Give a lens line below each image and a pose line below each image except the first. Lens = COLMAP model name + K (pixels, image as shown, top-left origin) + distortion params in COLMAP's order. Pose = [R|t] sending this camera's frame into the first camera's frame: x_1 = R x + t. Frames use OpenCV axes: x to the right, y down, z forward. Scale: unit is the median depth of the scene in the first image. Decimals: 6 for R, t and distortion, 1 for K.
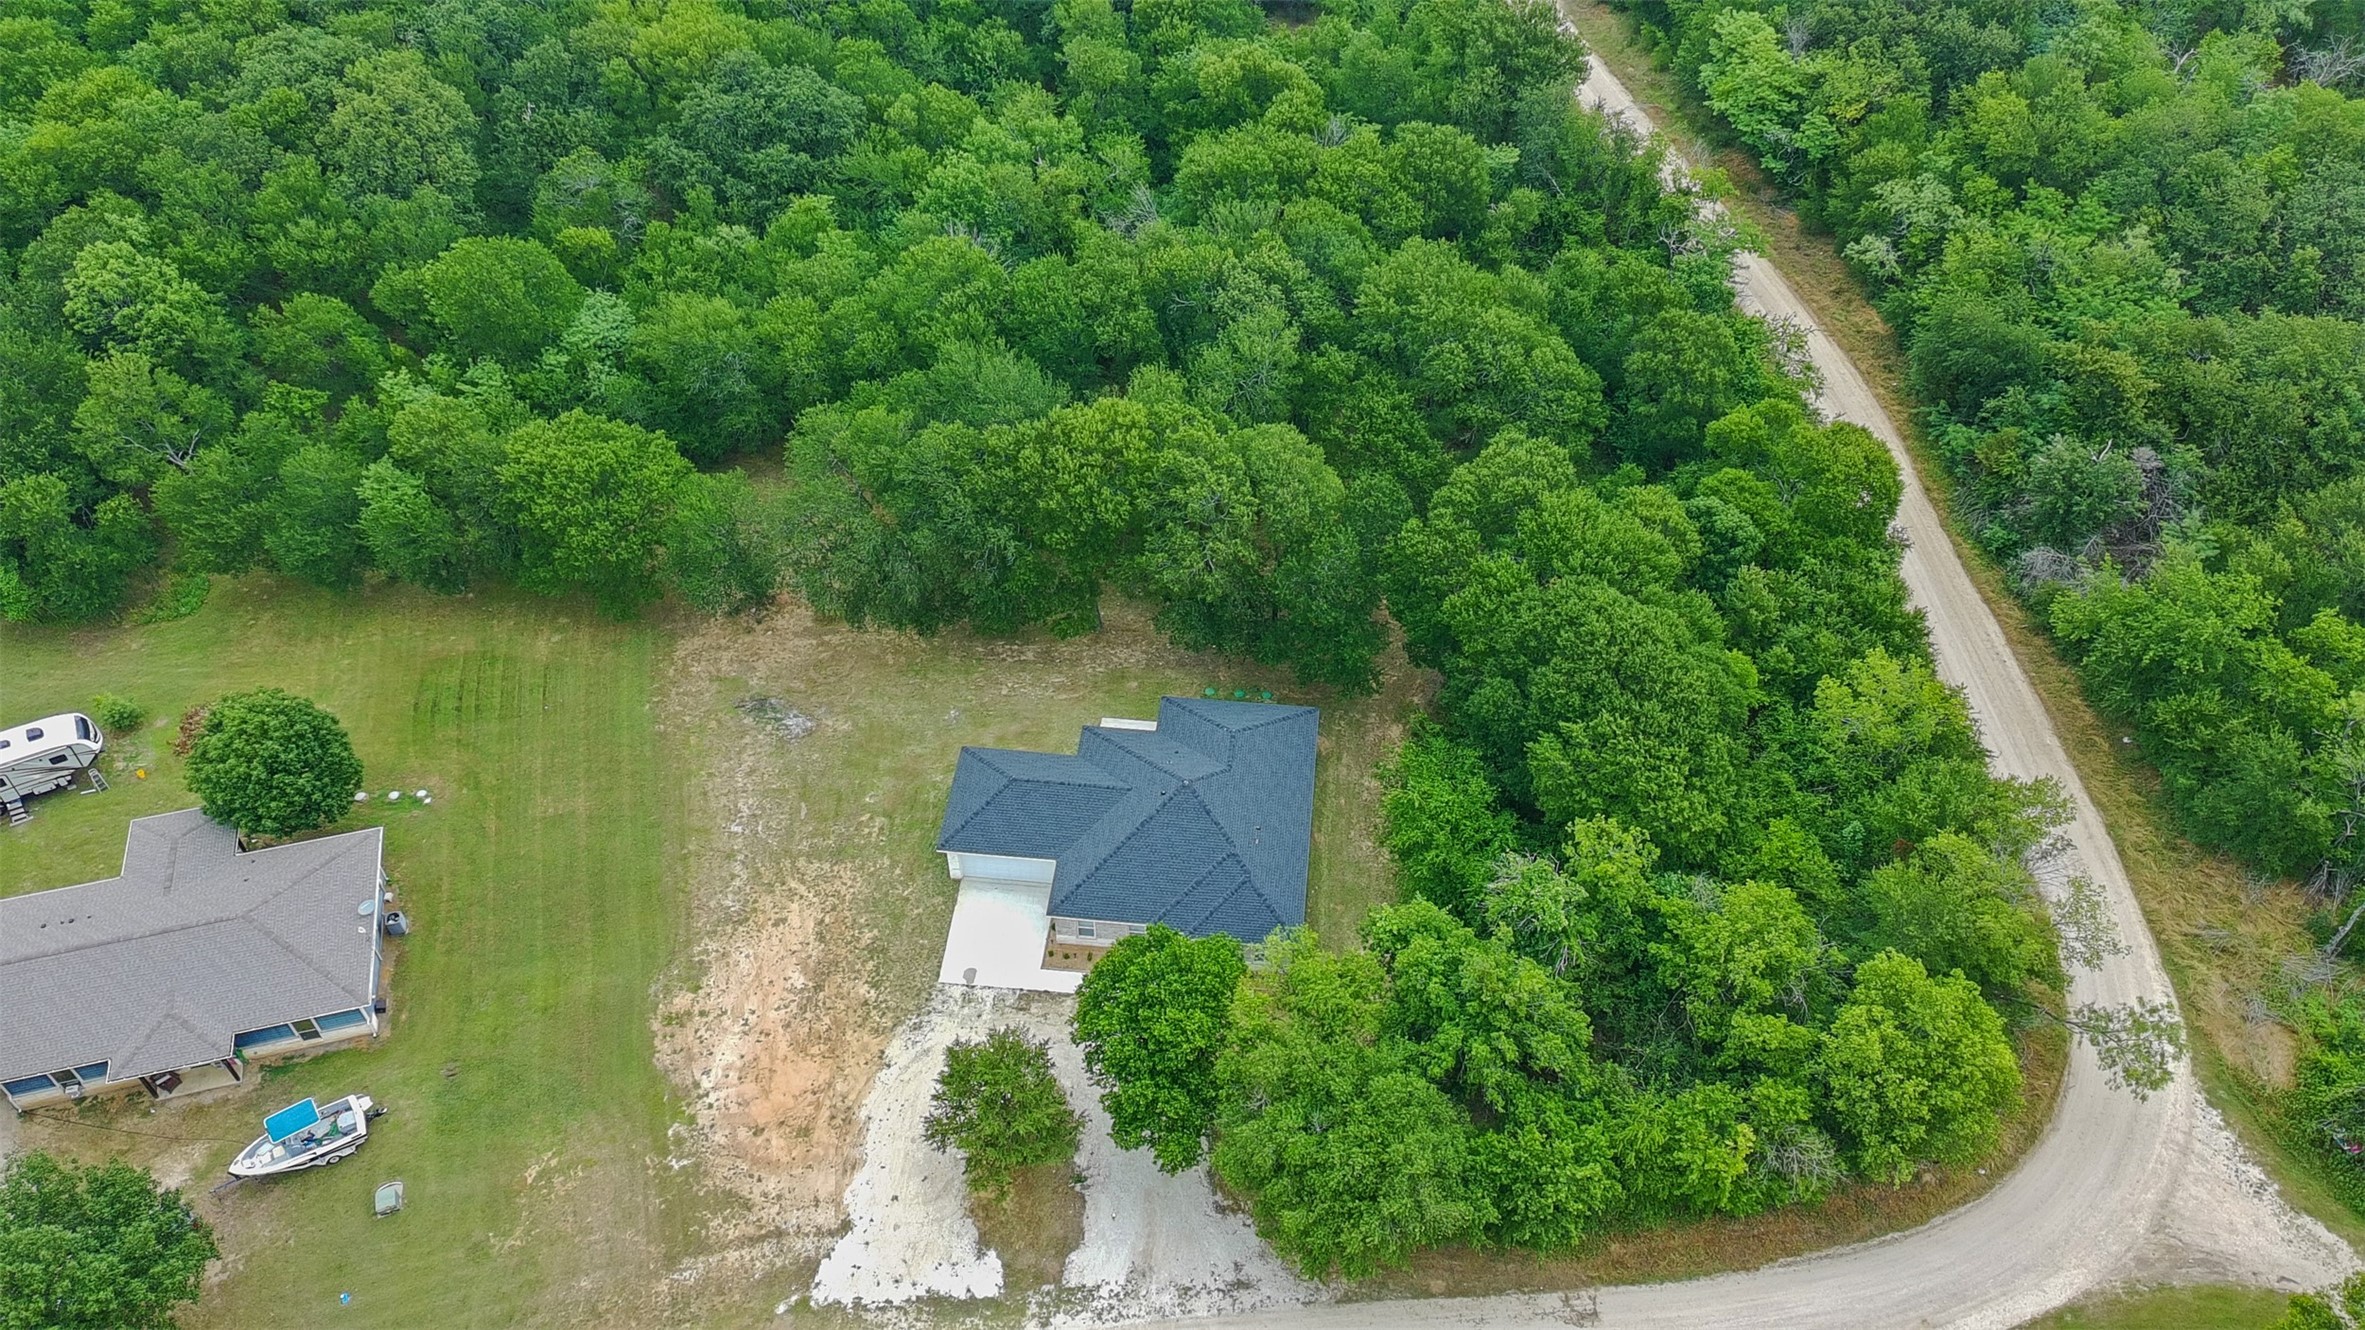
lens RADIAL K [[1982.8, 0, 1188.6], [0, 1982.8, 666.4], [0, 0, 1]] dist [0.089463, -0.101671]
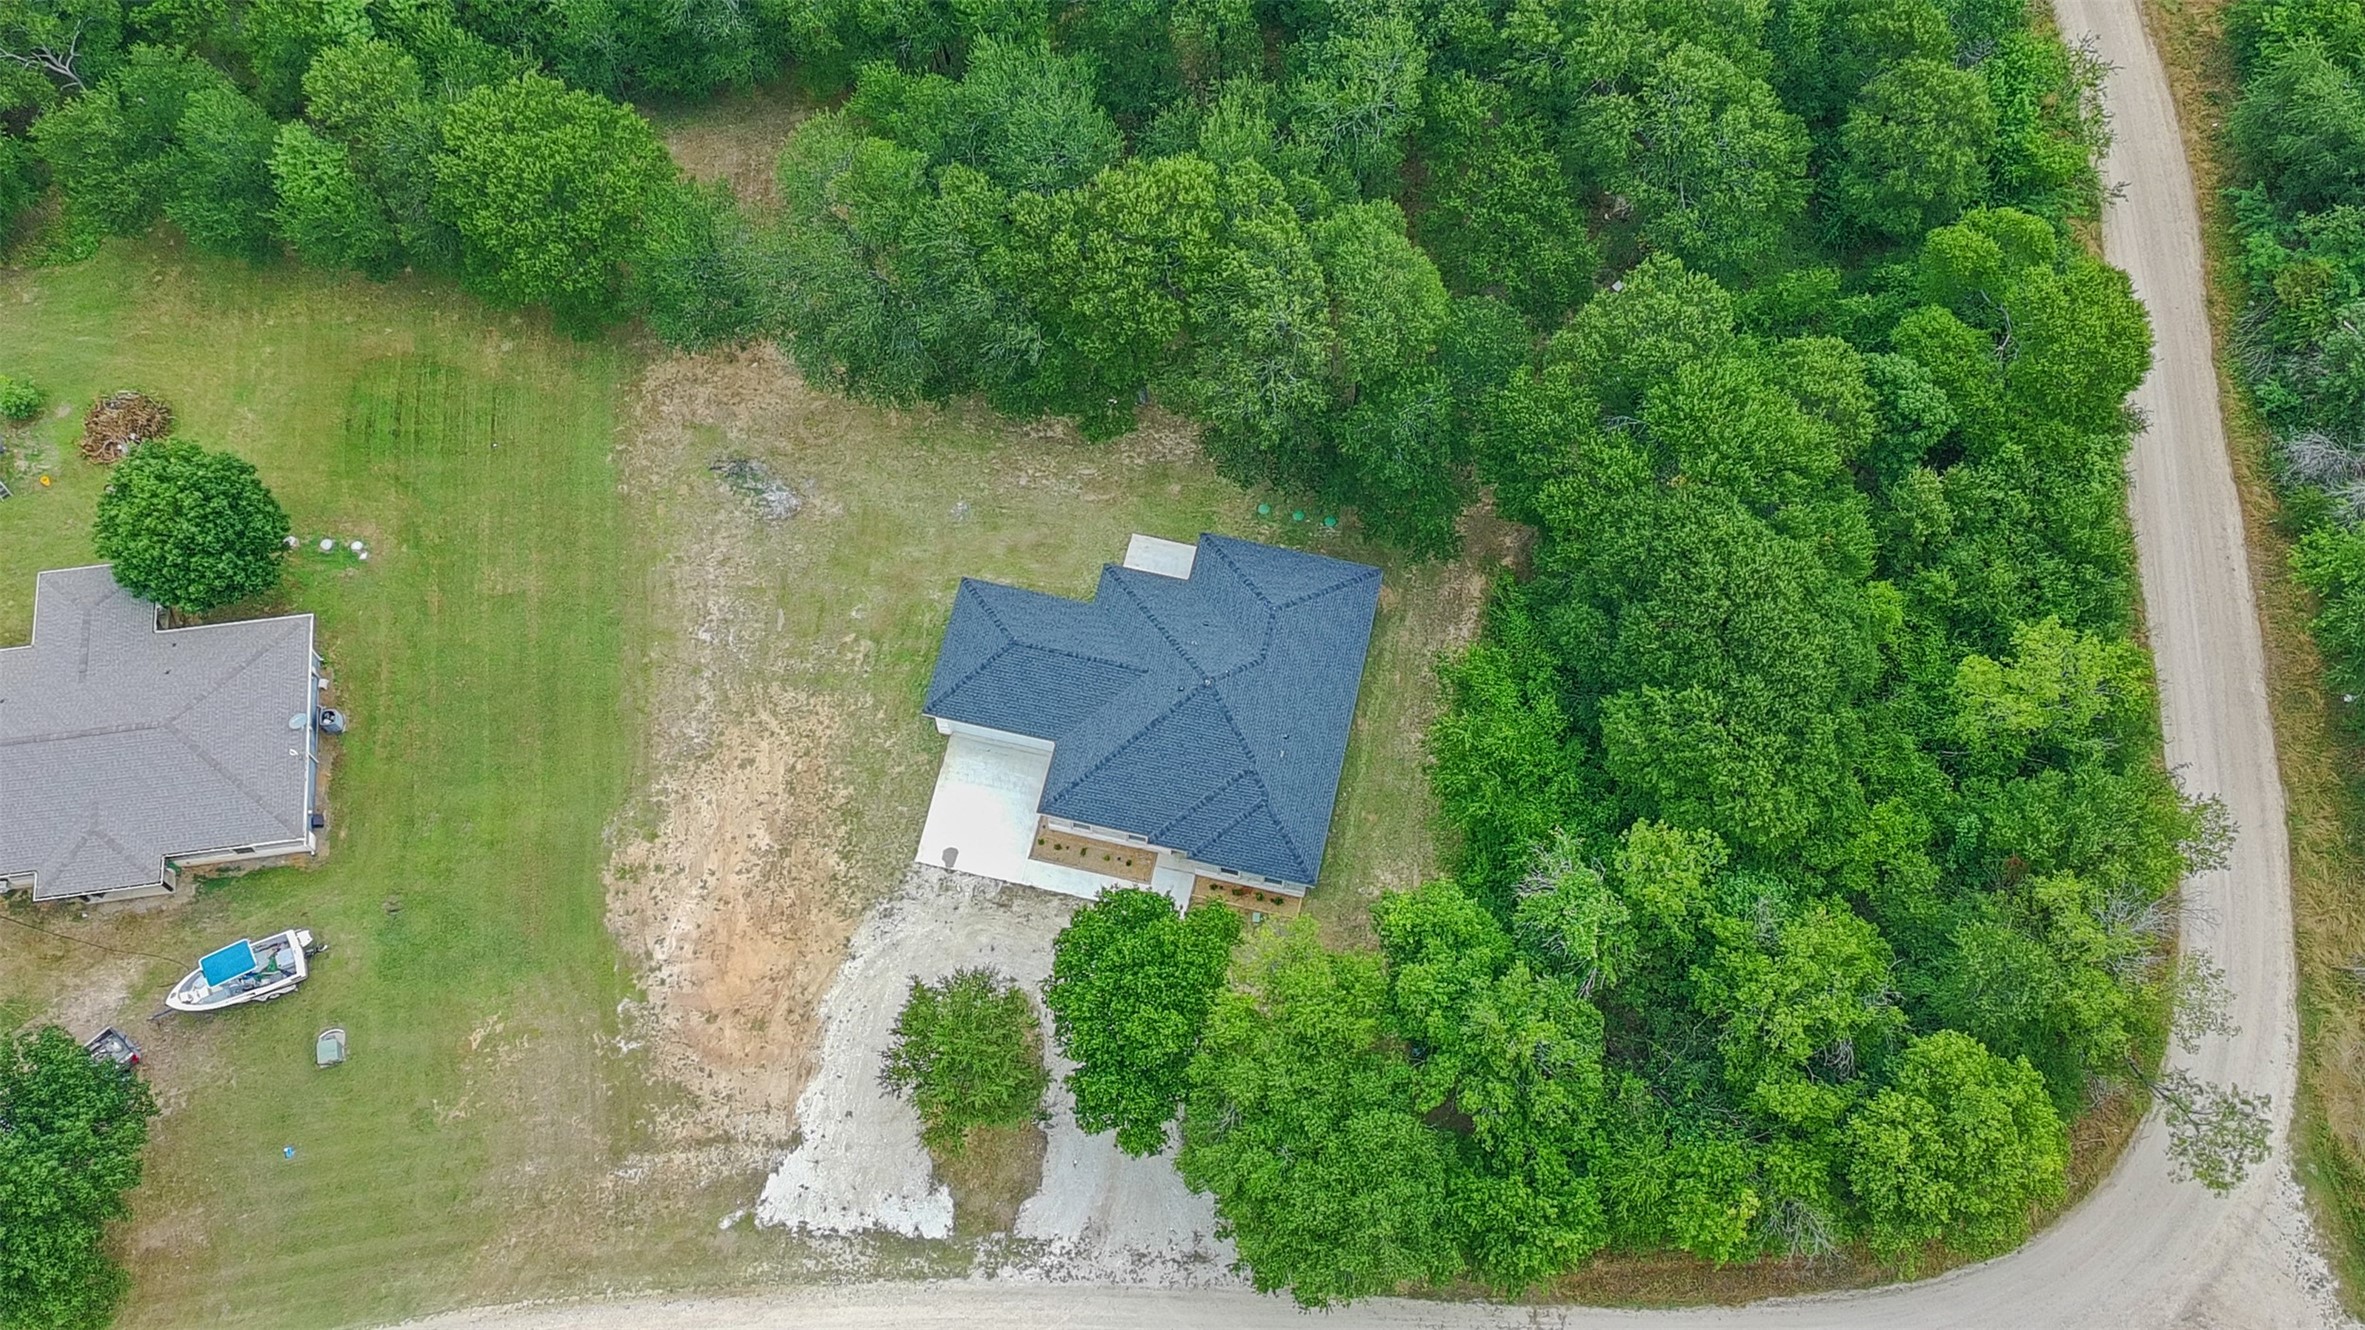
lens RADIAL K [[2514.1, 0, 1182.5], [0, 2514.1, 665.0], [0, 0, 1]] dist [0.063237, 0.010522]
pose [[0.992258, 0.112298, -0.053033, 0.045727], [-0.085445, 0.927206, 0.364676, -0.352317], [0.090124, -0.357321, 0.929623, -0.021216]]
